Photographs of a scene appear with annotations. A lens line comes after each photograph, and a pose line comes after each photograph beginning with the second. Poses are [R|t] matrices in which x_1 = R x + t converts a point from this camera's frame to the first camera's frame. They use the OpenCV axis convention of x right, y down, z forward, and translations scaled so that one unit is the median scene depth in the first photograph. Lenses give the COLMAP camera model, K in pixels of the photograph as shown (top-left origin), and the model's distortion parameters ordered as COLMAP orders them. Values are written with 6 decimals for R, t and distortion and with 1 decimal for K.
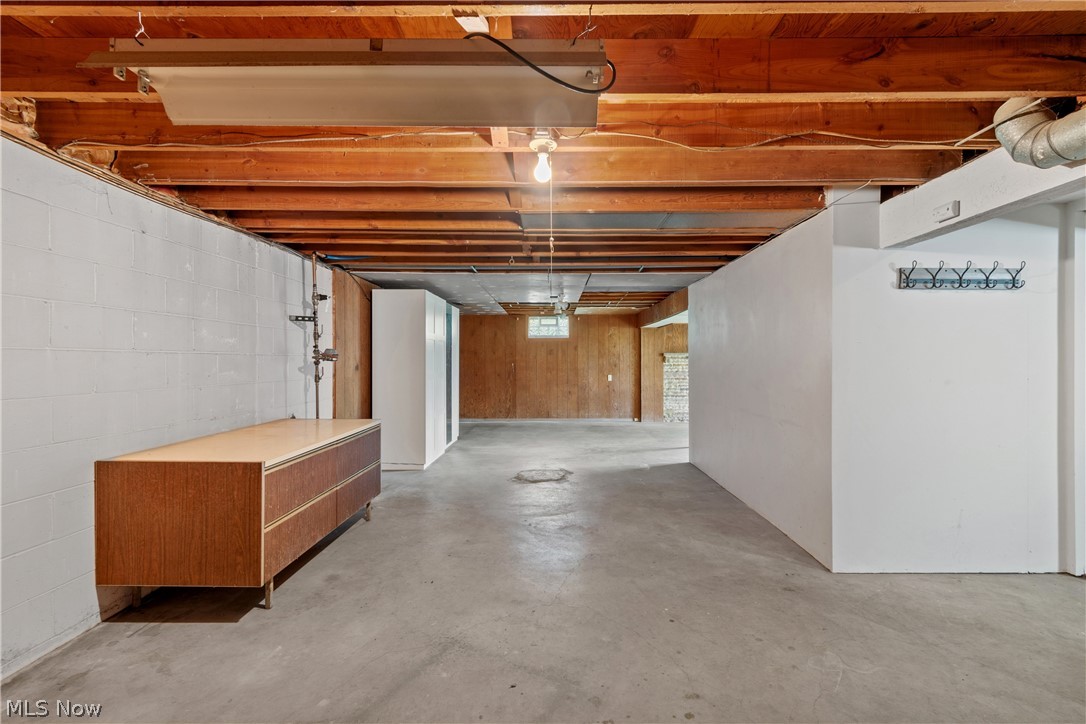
lens RADIAL K [[478.0, 0, 549.7], [0, 478.0, 359.6], [0, 0, 1]] dist [-0.000660, -0.000835]
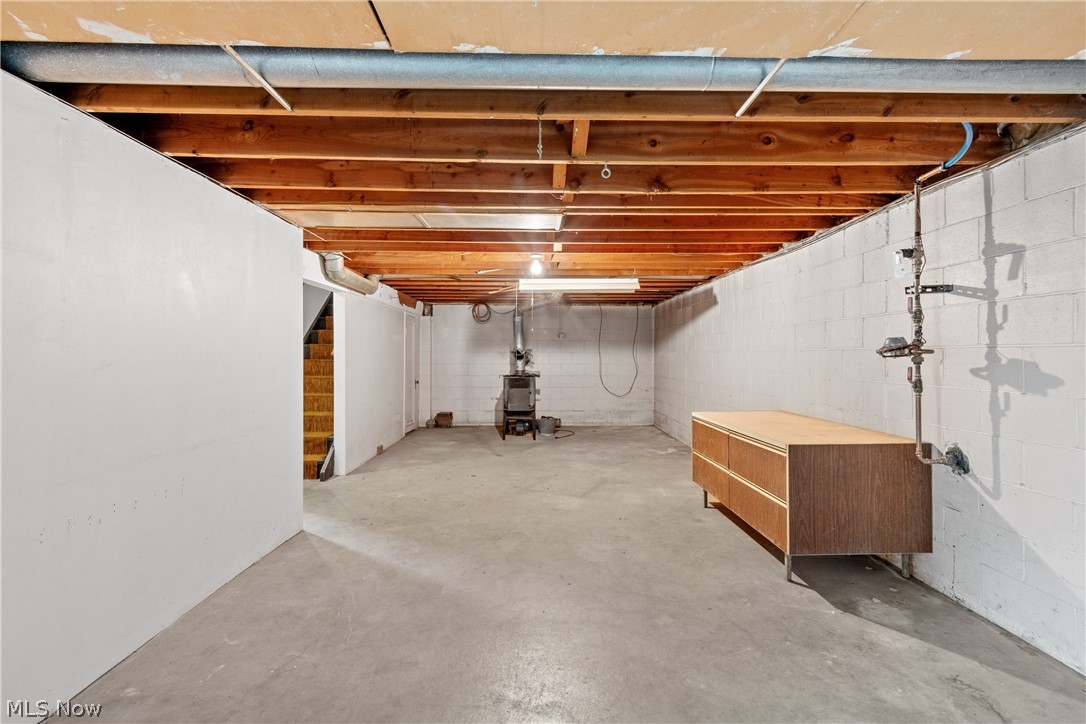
lens RADIAL K [[478.0, 0, 549.7], [0, 478.0, 359.6], [0, 0, 1]] dist [-0.000660, -0.000835]
pose [[-0.999198, 0.001670, -0.040001, 0.007455], [0.001432, 0.999981, 0.005973, 0.003148], [0.040010, 0.005911, -0.999182, 2.148774]]
